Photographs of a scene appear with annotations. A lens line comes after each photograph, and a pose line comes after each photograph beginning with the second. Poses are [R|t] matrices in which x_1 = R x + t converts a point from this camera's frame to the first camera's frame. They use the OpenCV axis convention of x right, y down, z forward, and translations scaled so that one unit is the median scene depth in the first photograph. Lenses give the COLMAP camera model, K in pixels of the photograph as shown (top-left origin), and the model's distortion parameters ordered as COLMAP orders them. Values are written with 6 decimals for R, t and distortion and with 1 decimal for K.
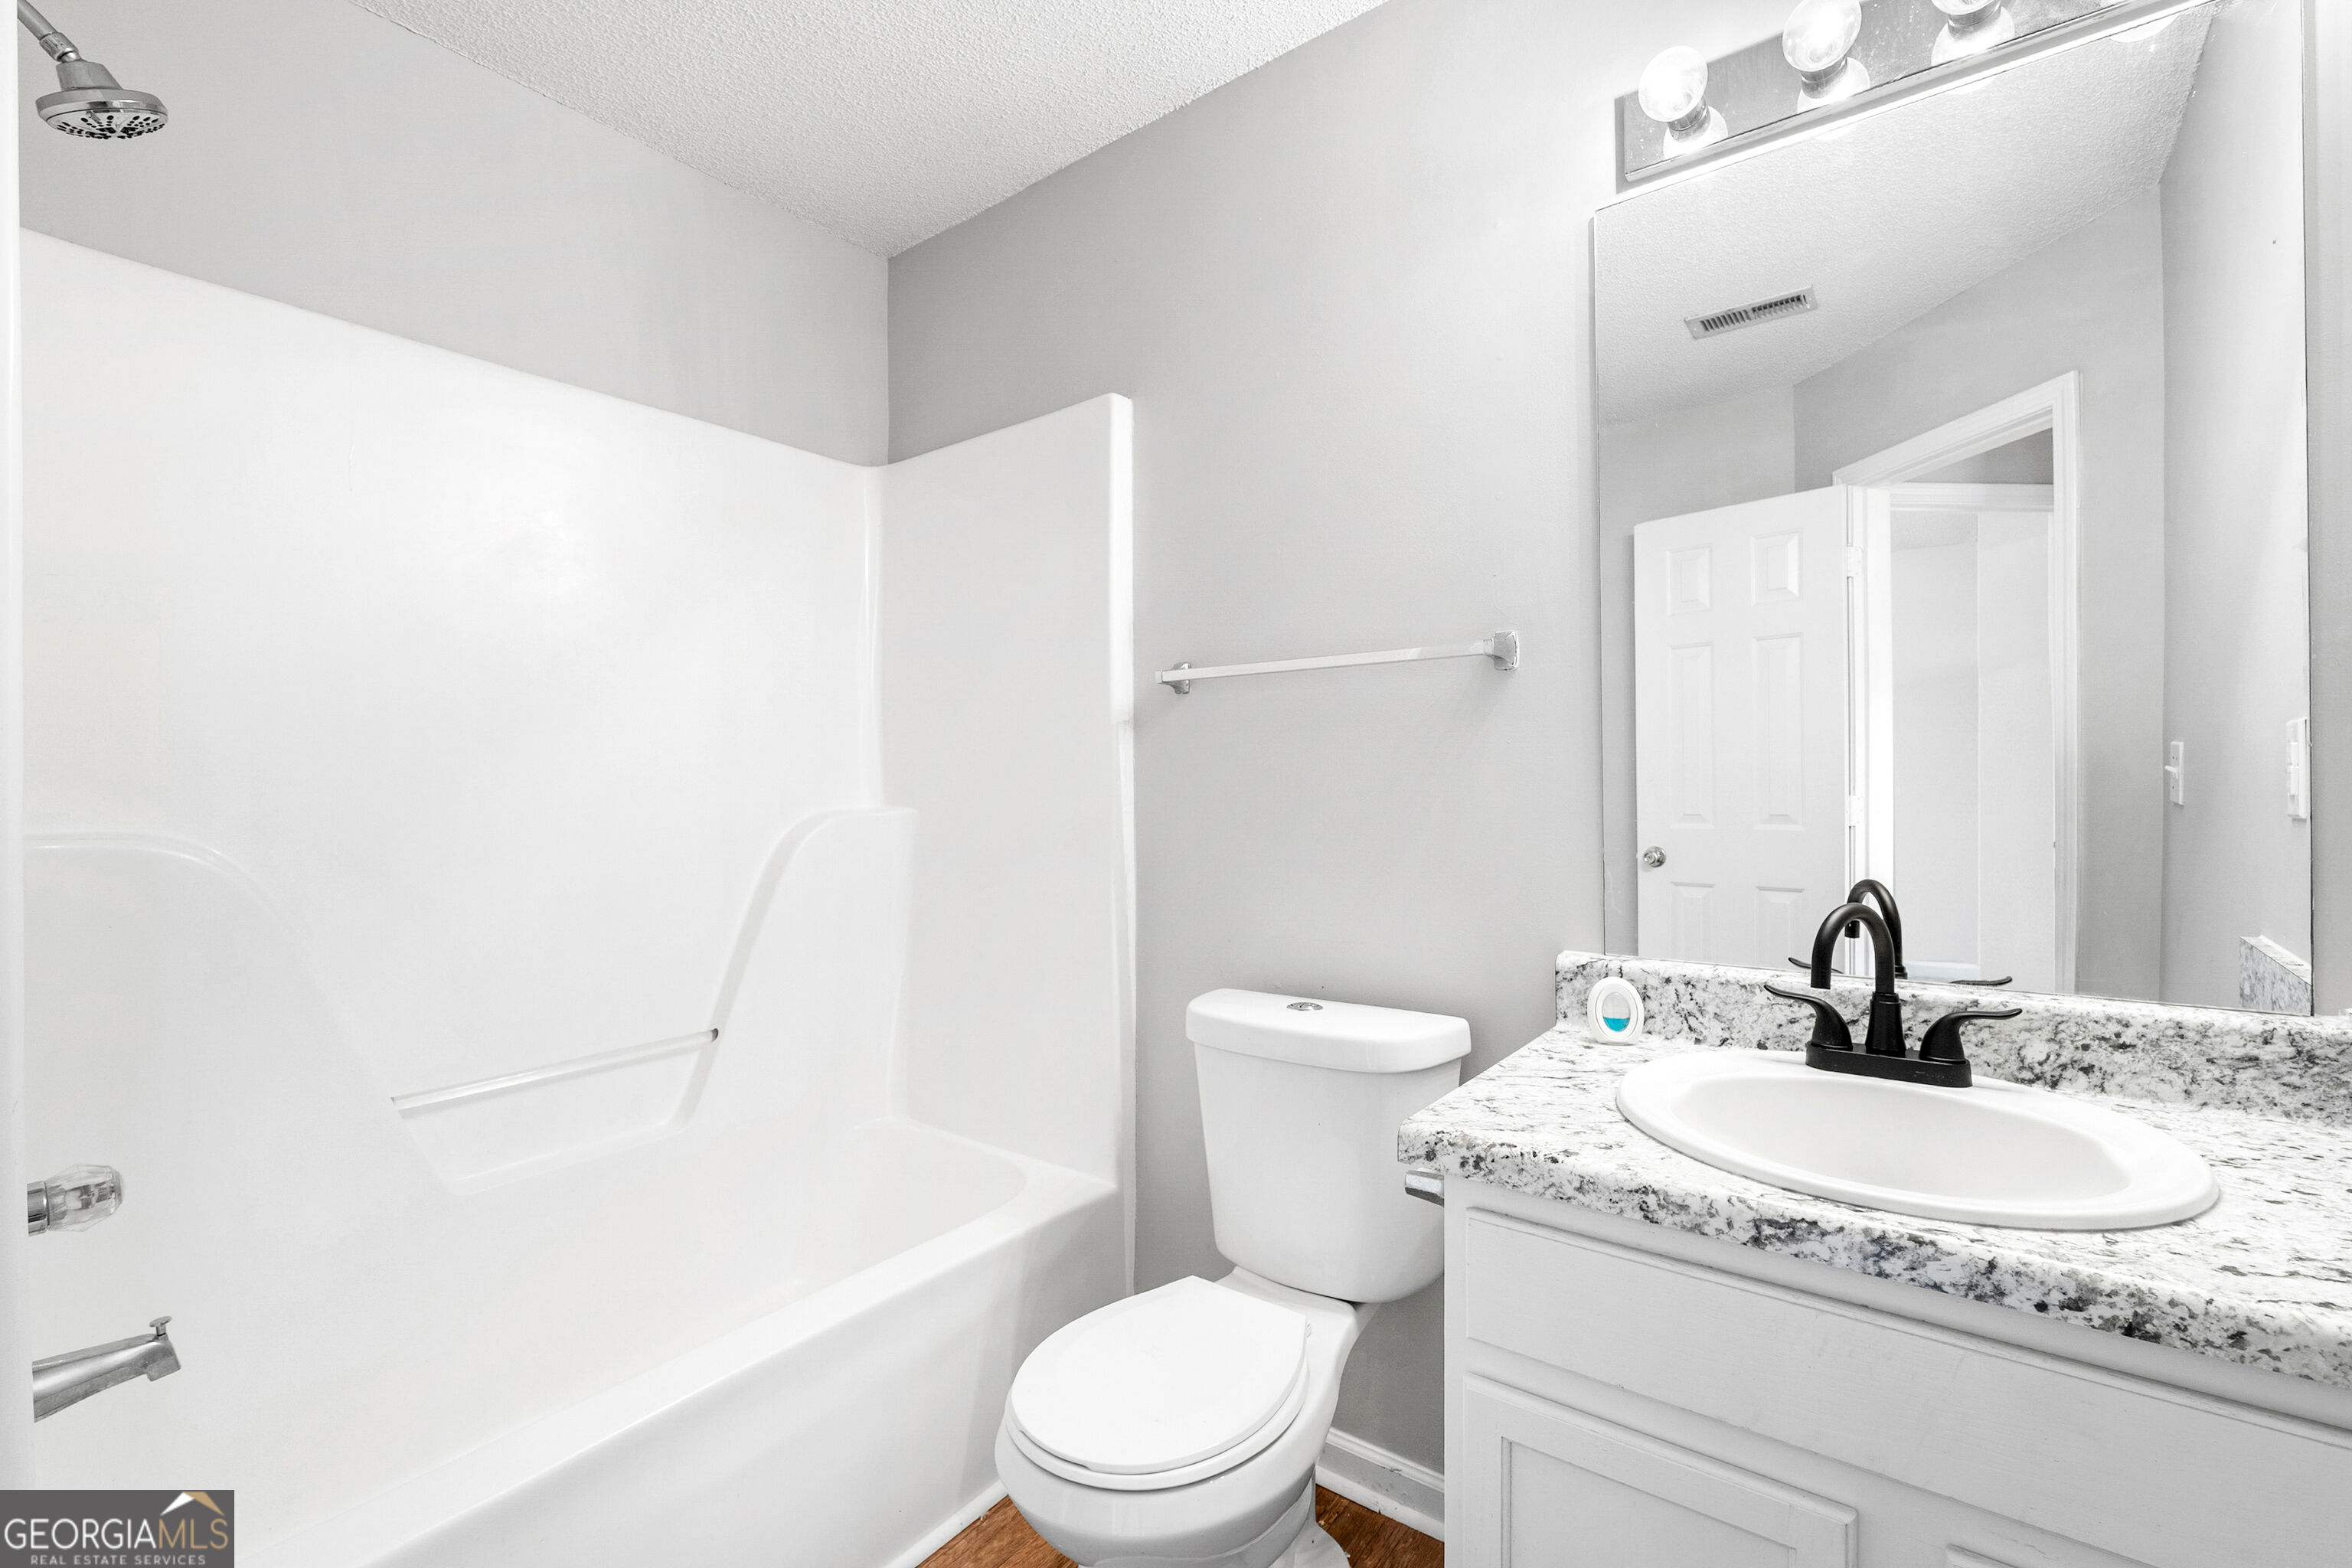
lens RADIAL K [[1012.7, 0, 1175.5], [0, 1012.7, 789.6], [0, 0, 1]] dist [-0.001095, -0.000400]
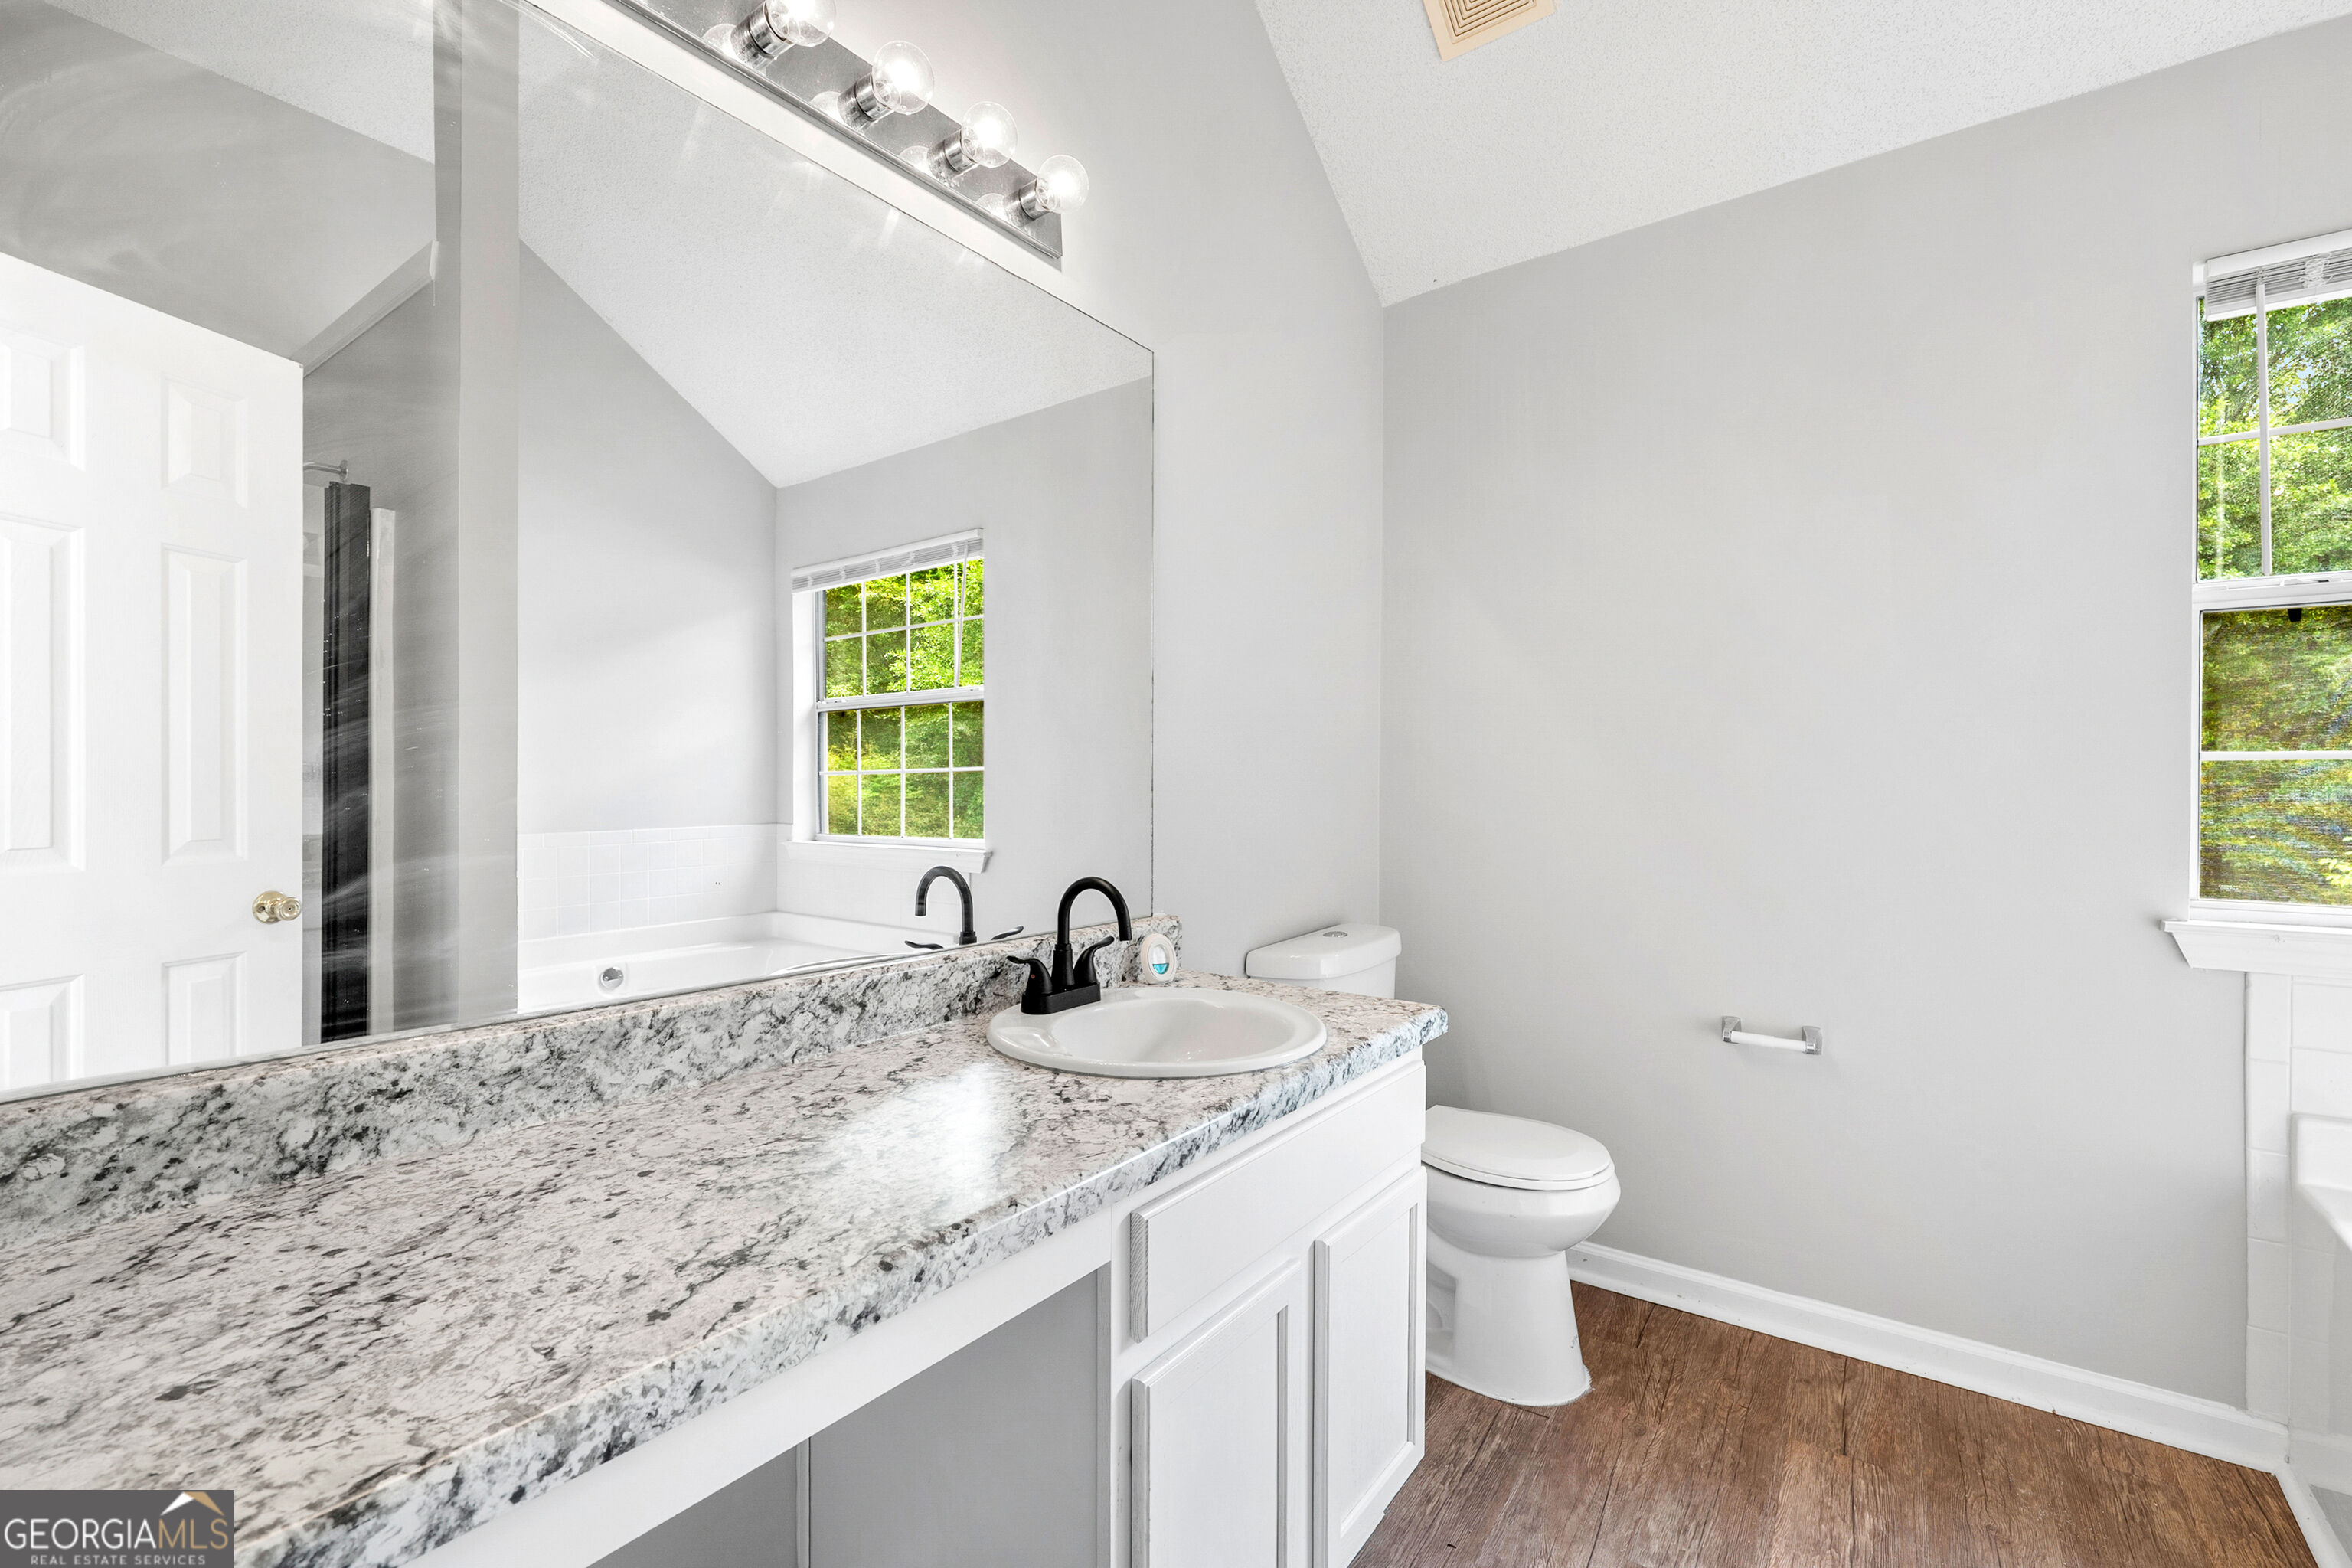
lens RADIAL K [[1012.7, 0, 1175.5], [0, 1012.7, 789.6], [0, 0, 1]] dist [-0.001095, -0.000400]
pose [[-0.007172, 0.010319, 0.999921, 0.072573], [-0.007095, 0.999921, -0.010370, -0.000565], [-0.999949, -0.007169, -0.007099, 0.357866]]
